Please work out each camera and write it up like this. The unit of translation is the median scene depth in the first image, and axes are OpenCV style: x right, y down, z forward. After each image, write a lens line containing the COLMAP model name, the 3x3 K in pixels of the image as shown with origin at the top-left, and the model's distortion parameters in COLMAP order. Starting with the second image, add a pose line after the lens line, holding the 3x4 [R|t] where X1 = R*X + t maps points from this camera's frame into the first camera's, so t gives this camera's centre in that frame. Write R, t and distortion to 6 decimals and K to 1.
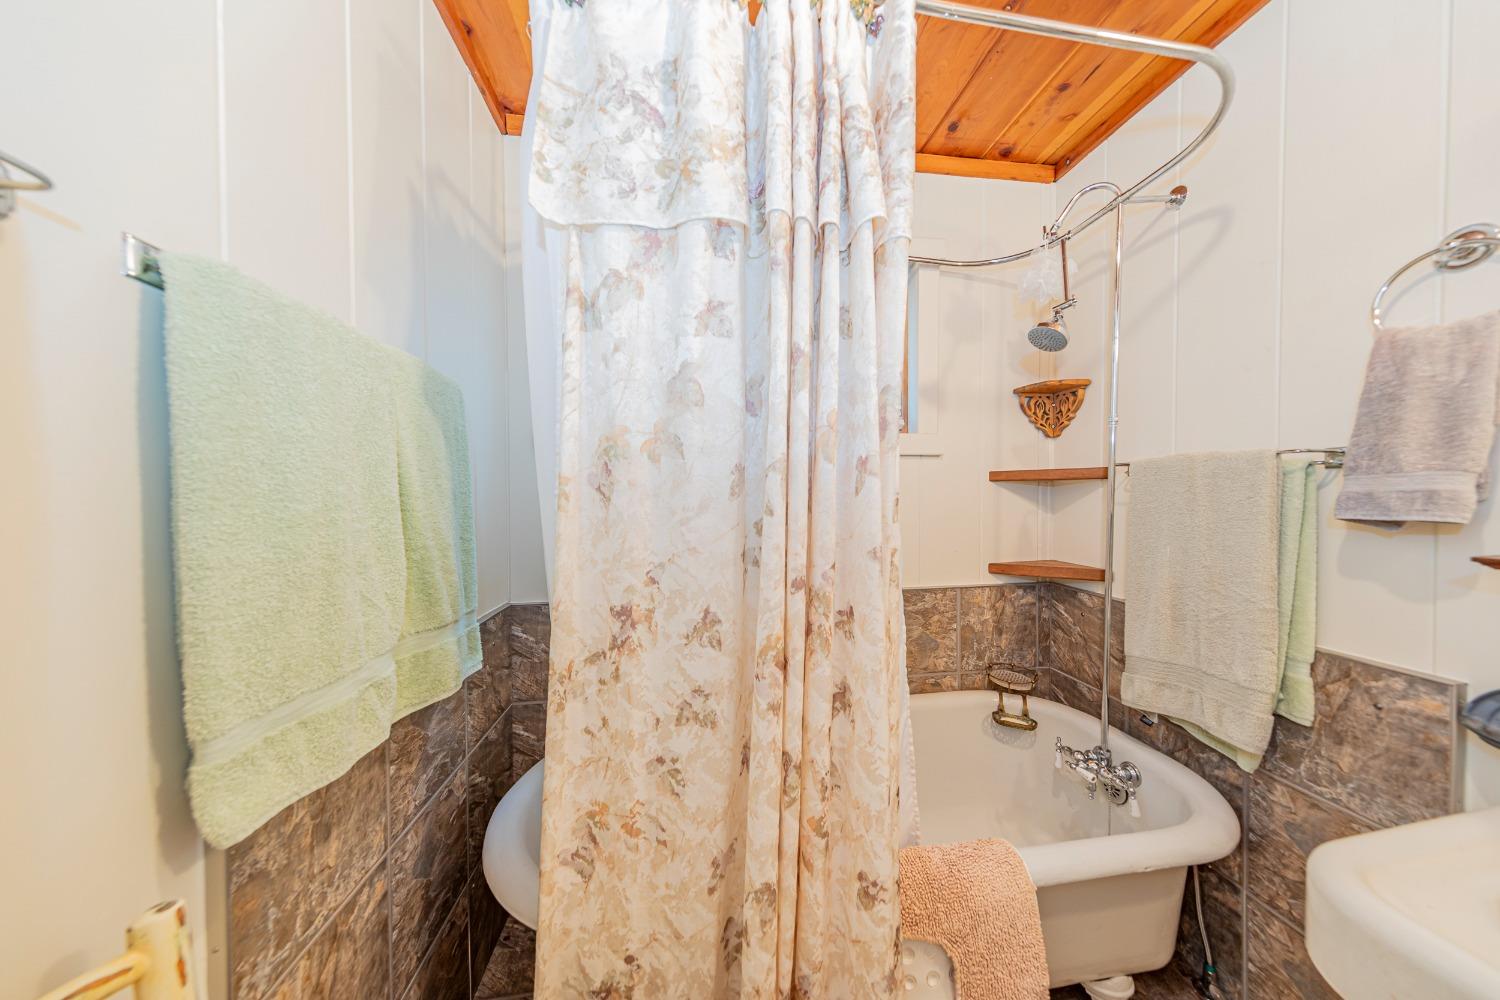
lens RADIAL K [[472.2, 0, 756.6], [0, 472.2, 503.5], [0, 0, 1]] dist [0.005406, -0.000242]
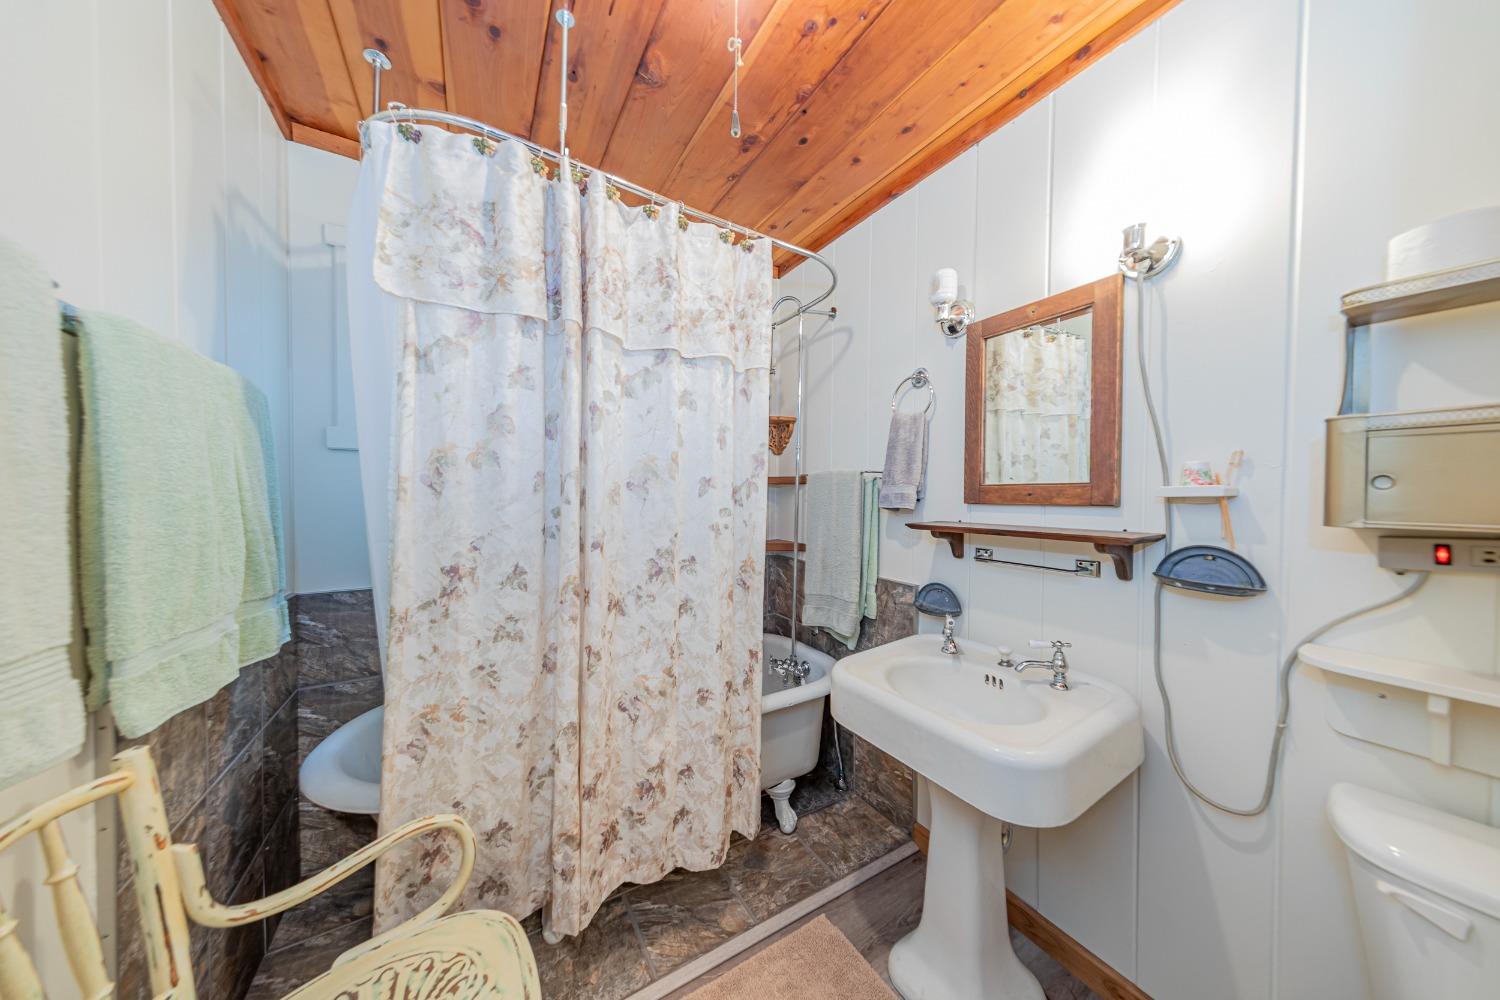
lens RADIAL K [[472.2, 0, 756.6], [0, 472.2, 503.5], [0, 0, 1]] dist [0.005406, -0.000242]
pose [[0.922175, 0.002512, 0.386765, 0.019875], [-0.003727, 0.999990, 0.002393, 0.015230], [-0.386756, -0.003648, 0.922175, -0.699652]]
